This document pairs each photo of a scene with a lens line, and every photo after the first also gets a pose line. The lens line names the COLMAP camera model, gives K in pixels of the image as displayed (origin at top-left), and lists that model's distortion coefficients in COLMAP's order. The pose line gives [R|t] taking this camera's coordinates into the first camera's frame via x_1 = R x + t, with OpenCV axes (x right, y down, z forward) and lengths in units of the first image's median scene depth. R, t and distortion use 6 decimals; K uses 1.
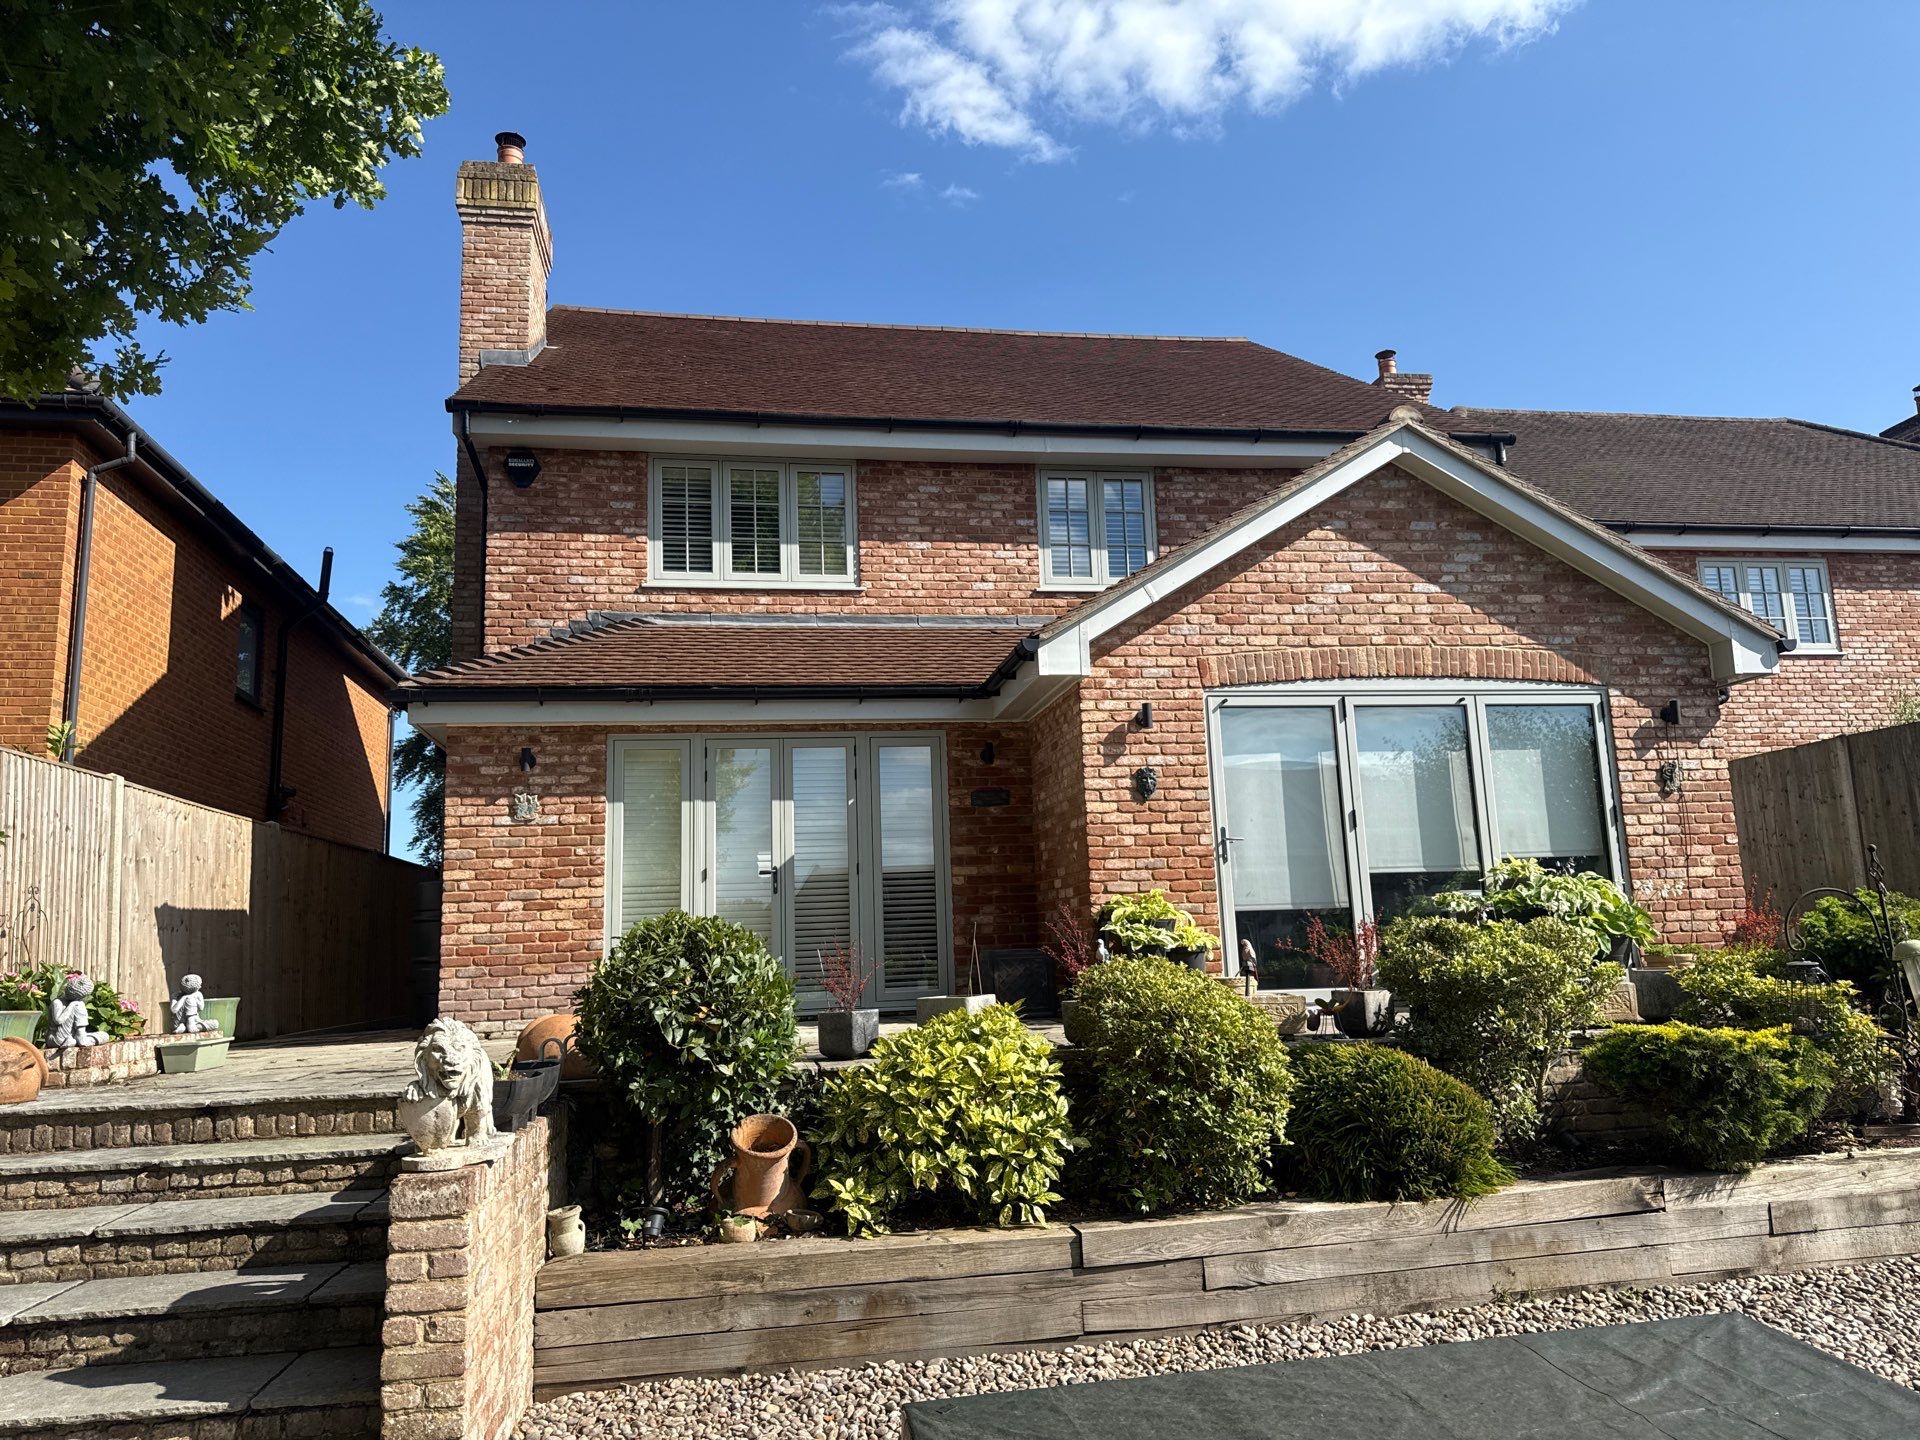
lens RADIAL K [[1350.7, 0, 967.9], [0, 1350.7, 728.2], [0, 0, 1]] dist [0.044906, -0.052269]
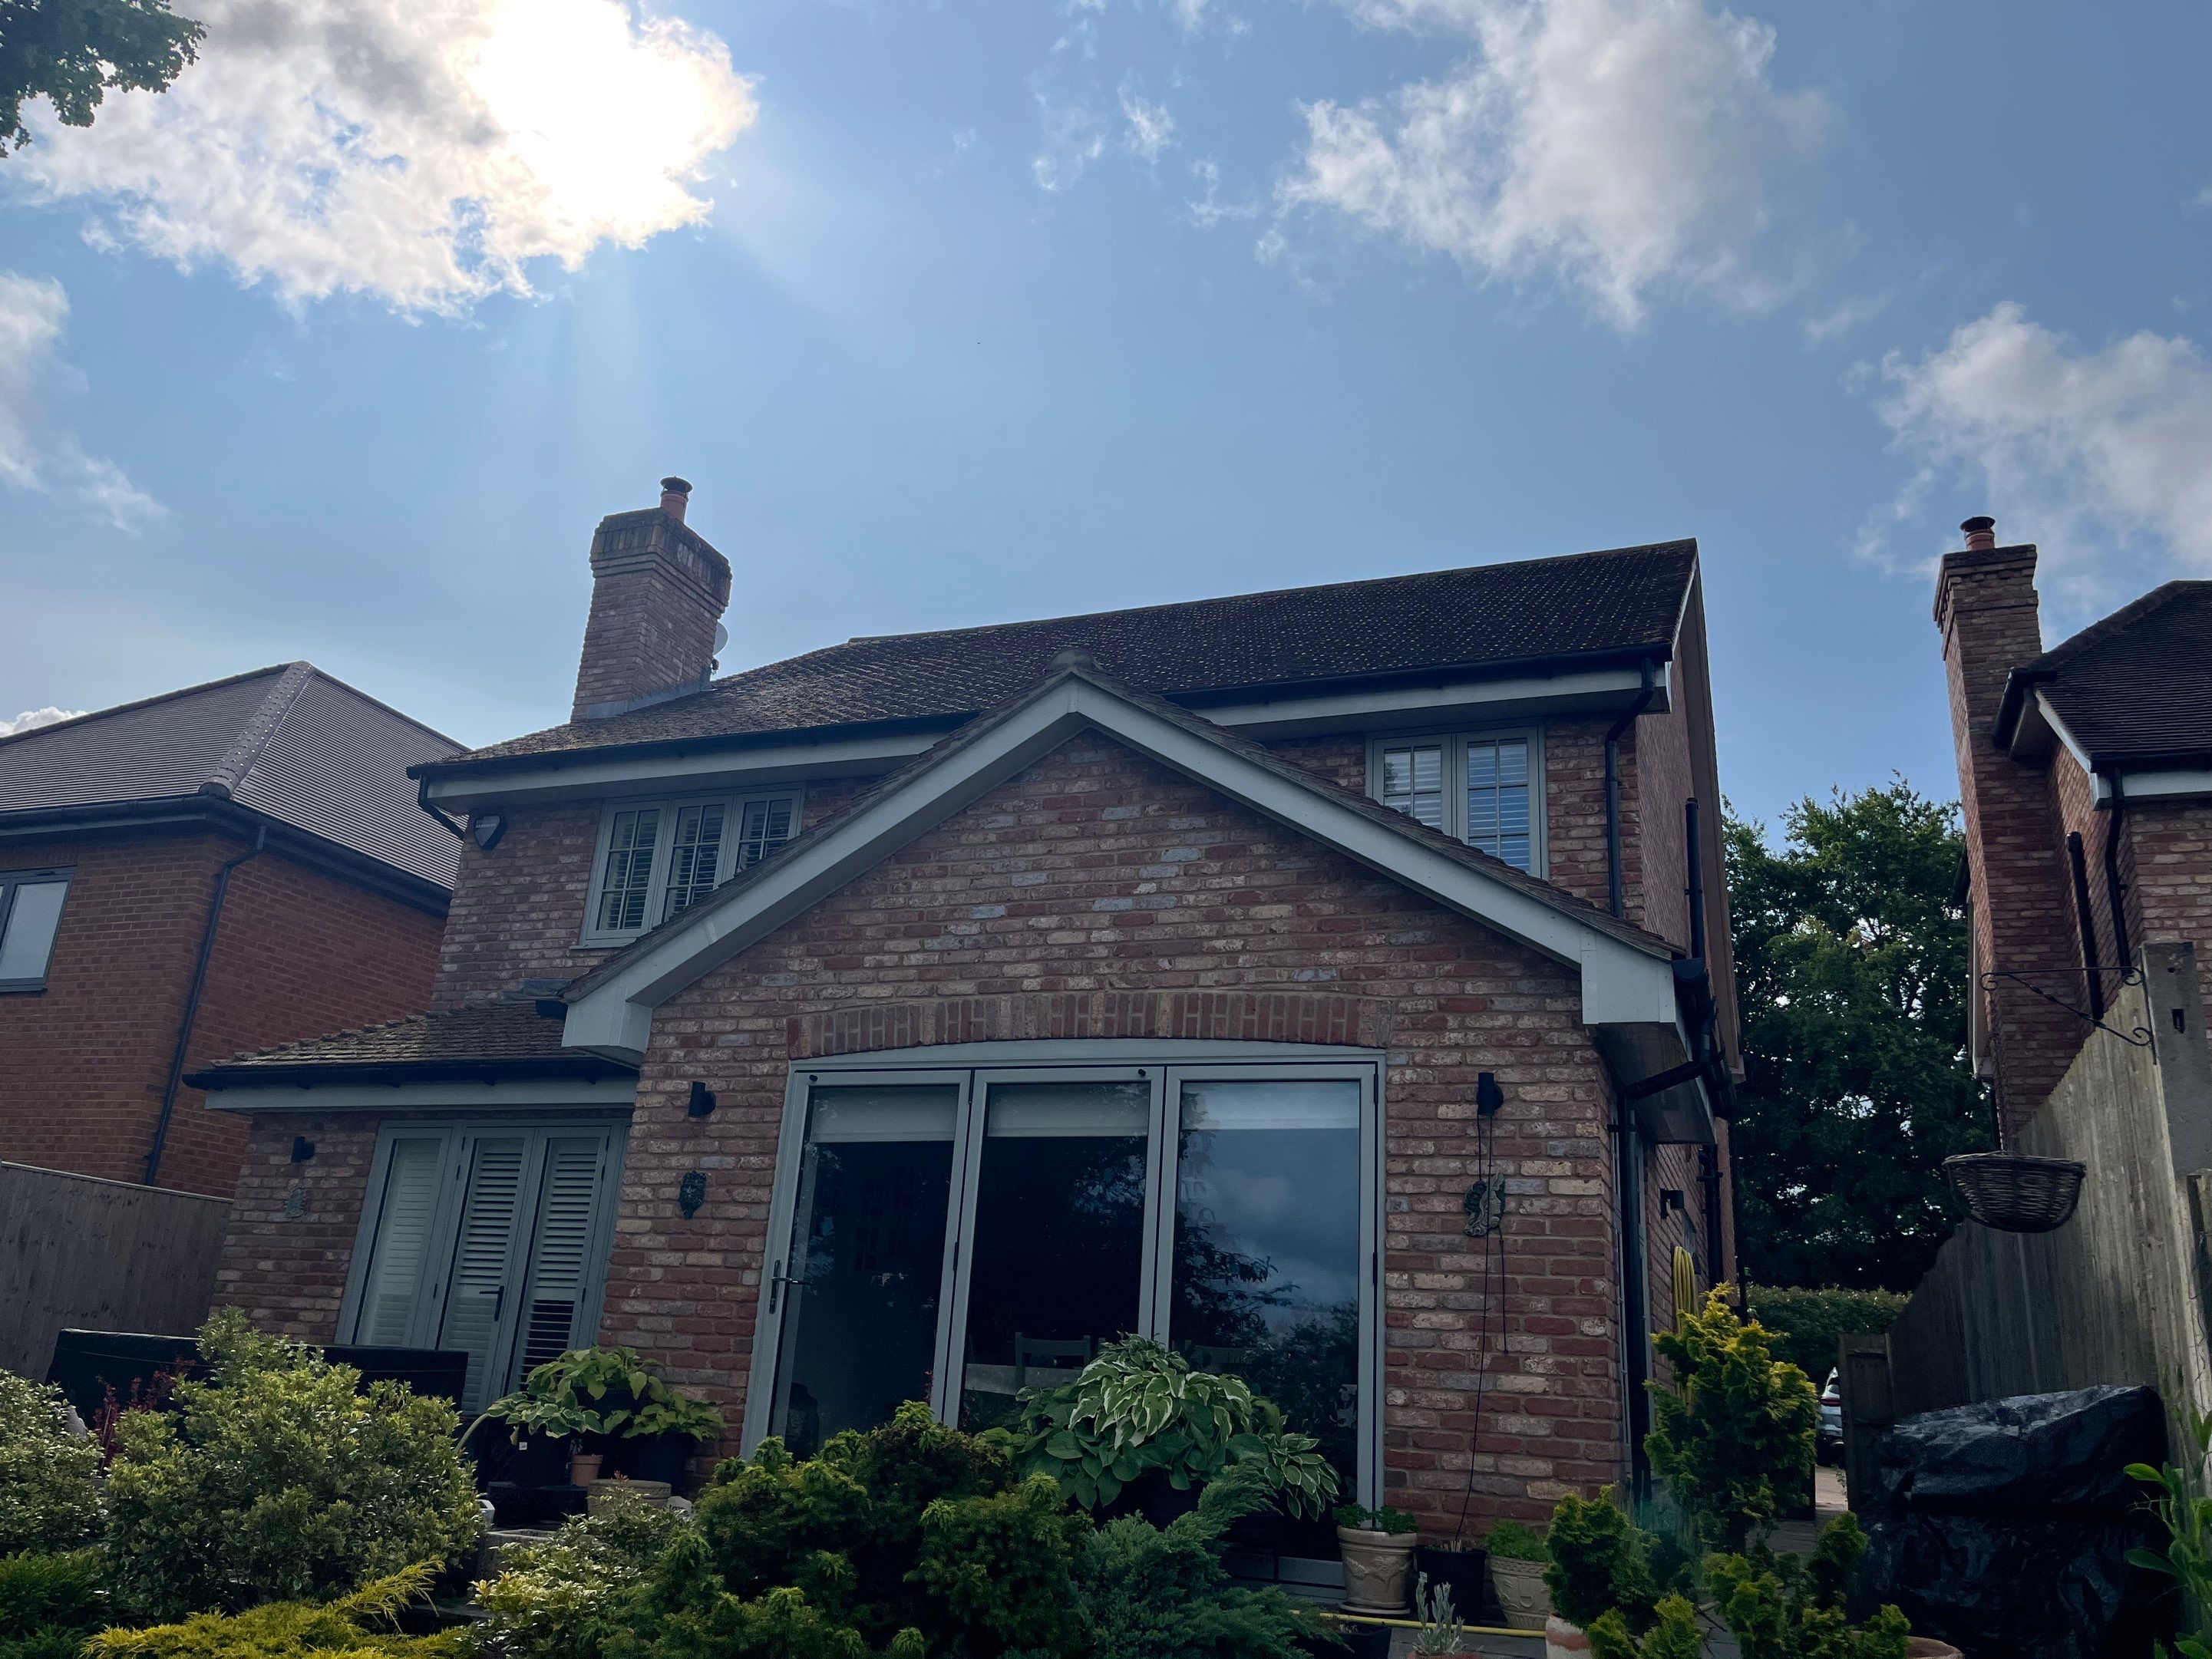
lens RADIAL K [[1679.0, 0, 1129.7], [0, 1679.0, 804.0], [0, 0, 1]] dist [0.027847, -0.031087]
pose [[0.858357, -0.088956, -0.505282, 0.760654], [-0.001894, 0.984298, -0.176504, -0.006103], [0.513049, 0.152460, 0.844711, 0.296883]]
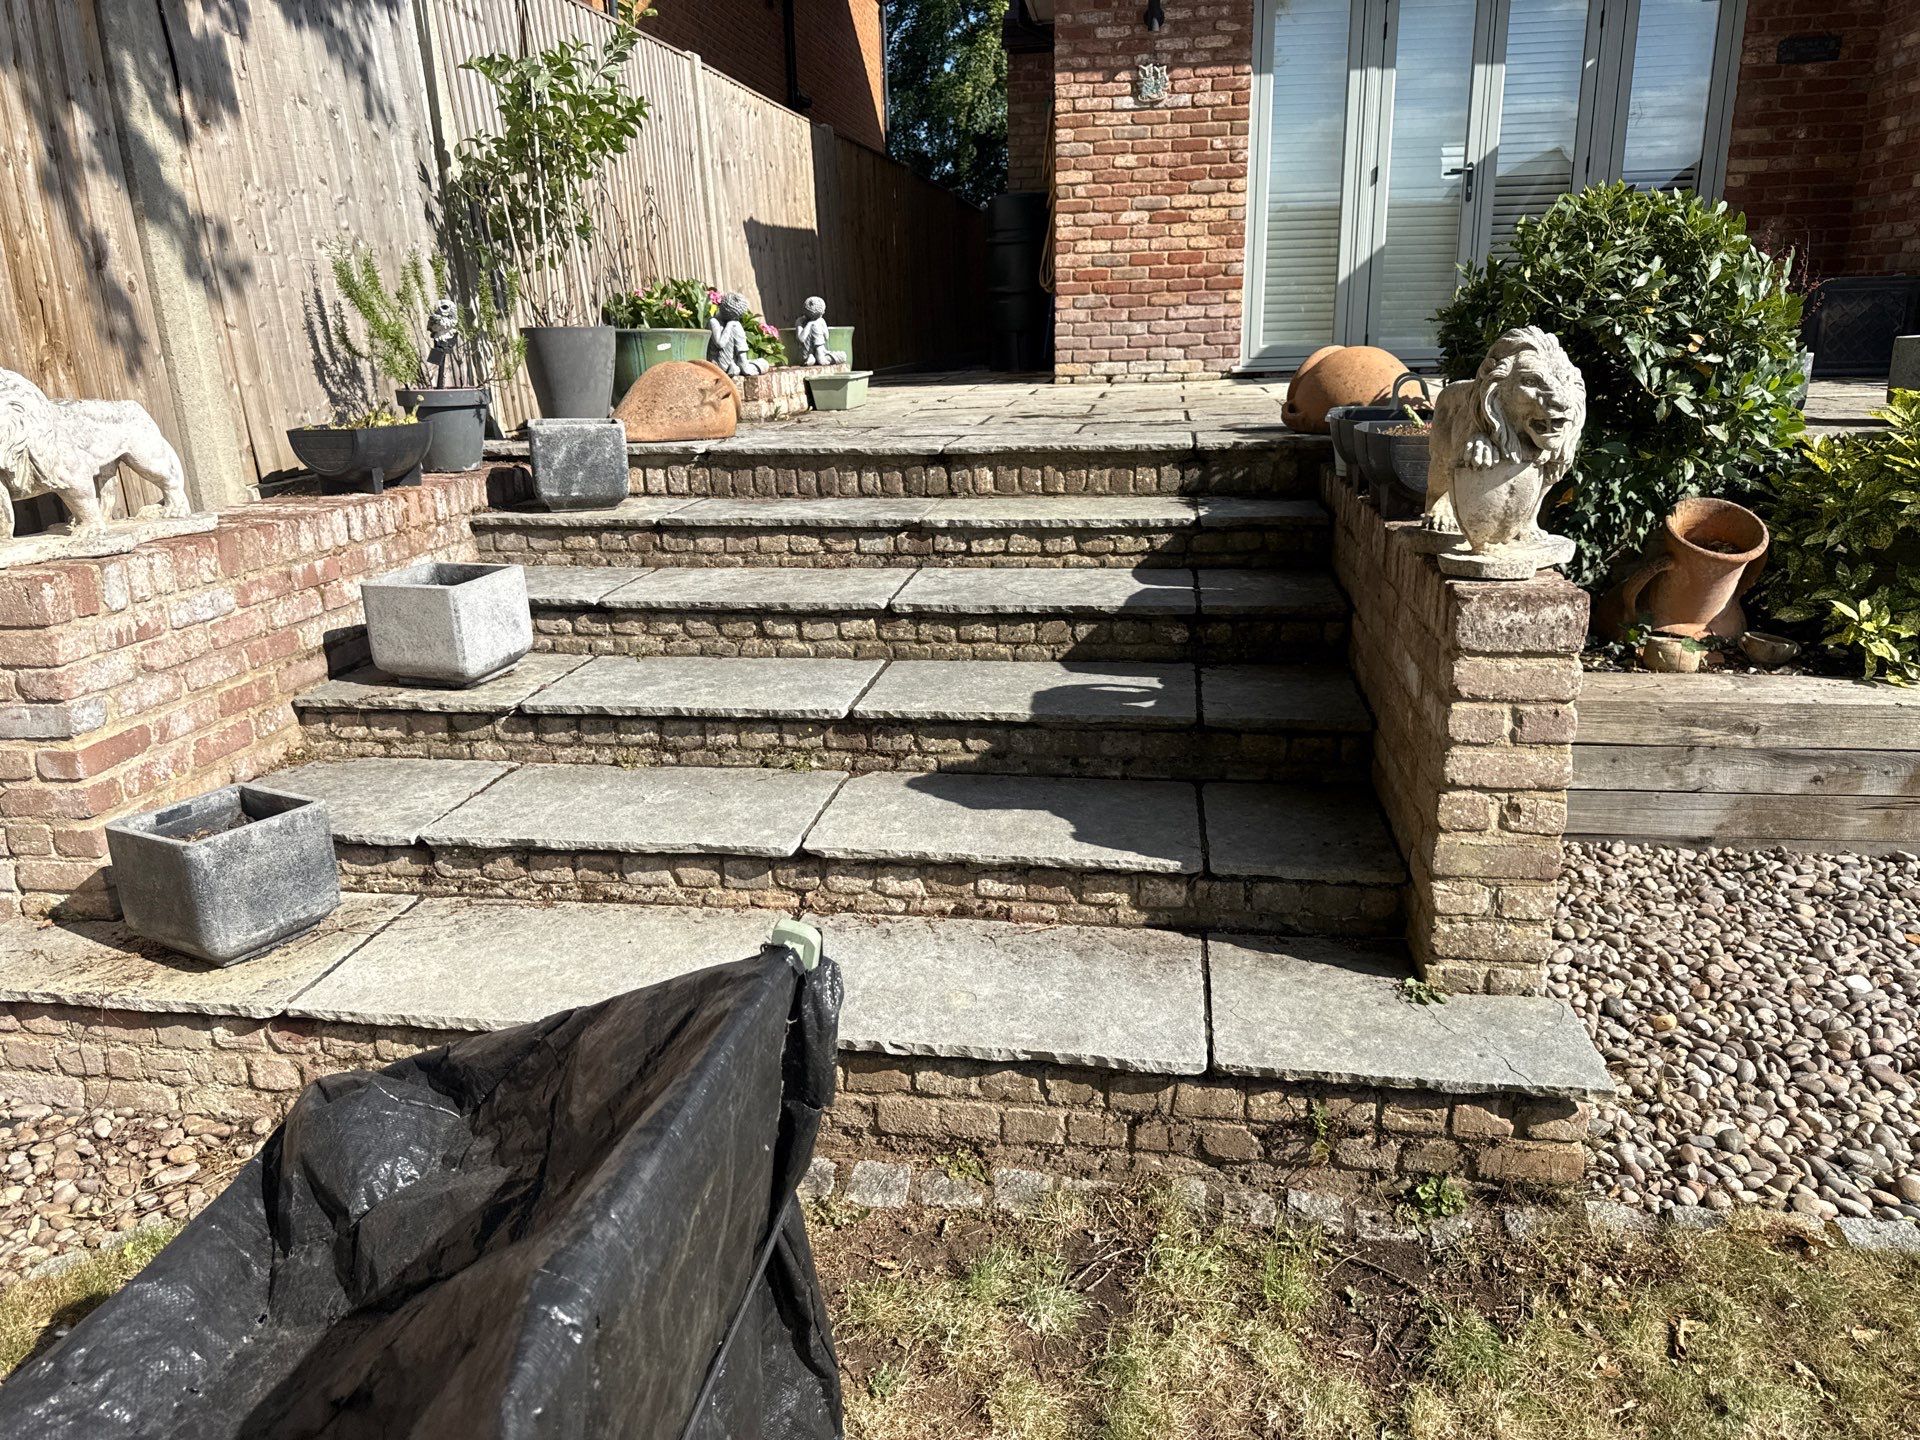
lens RADIAL K [[1350.7, 0, 956.7], [0, 1350.7, 738.2], [0, 0, 1]] dist [0.044906, -0.052269]
pose [[0.951811, 0.102455, -0.289065, -0.171366], [0.040522, 0.892270, 0.449681, 0.038576], [0.303996, -0.439725, 0.845121, 0.141566]]
